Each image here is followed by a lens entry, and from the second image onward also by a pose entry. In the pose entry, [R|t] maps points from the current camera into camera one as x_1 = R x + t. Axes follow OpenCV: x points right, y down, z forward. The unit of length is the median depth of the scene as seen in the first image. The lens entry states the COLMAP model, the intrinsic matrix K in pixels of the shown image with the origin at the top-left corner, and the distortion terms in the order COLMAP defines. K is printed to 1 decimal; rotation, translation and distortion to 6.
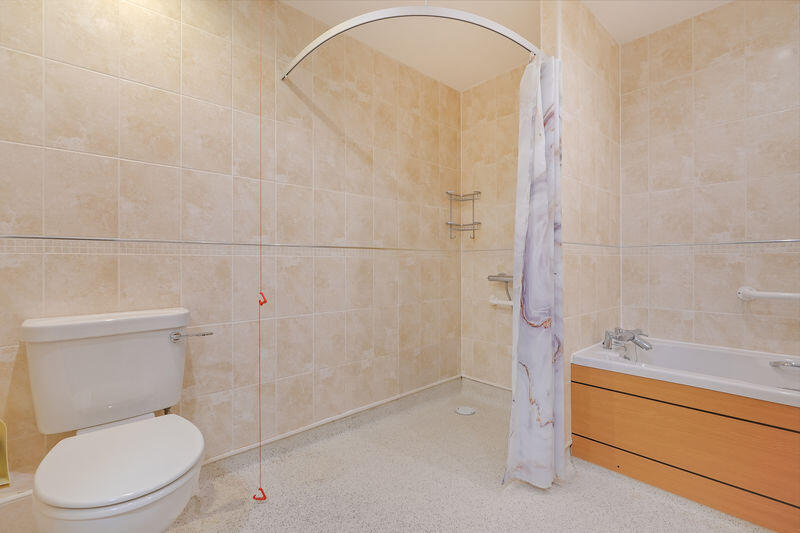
lens RADIAL K [[368.4, 0, 401.5], [0, 368.4, 269.1], [0, 0, 1]] dist [0.000990, 0.000306]
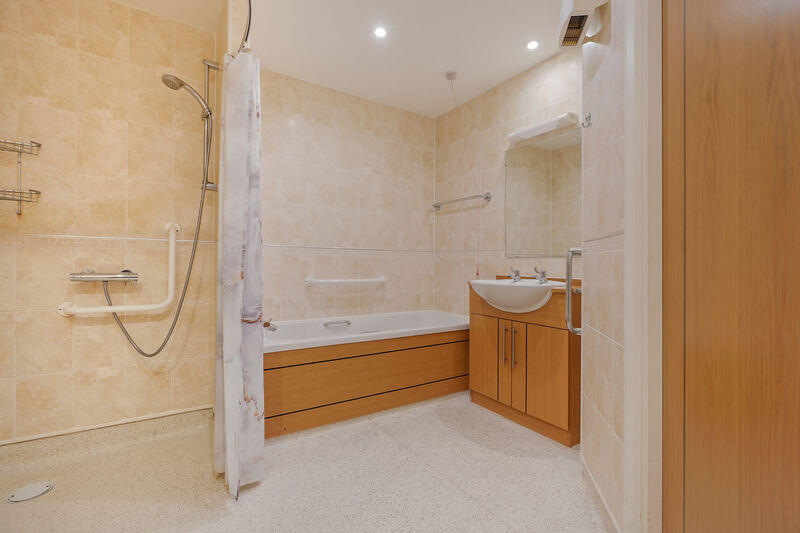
lens RADIAL K [[379.4, 0, 404.0], [0, 379.4, 263.4], [0, 0, 1]] dist [-0.000761, 0.000117]
pose [[0.139599, 0.005641, 0.990192, -0.530604], [-0.003549, 0.999980, -0.005196, 0.000545], [-0.990202, -0.002789, 0.139617, 0.406346]]
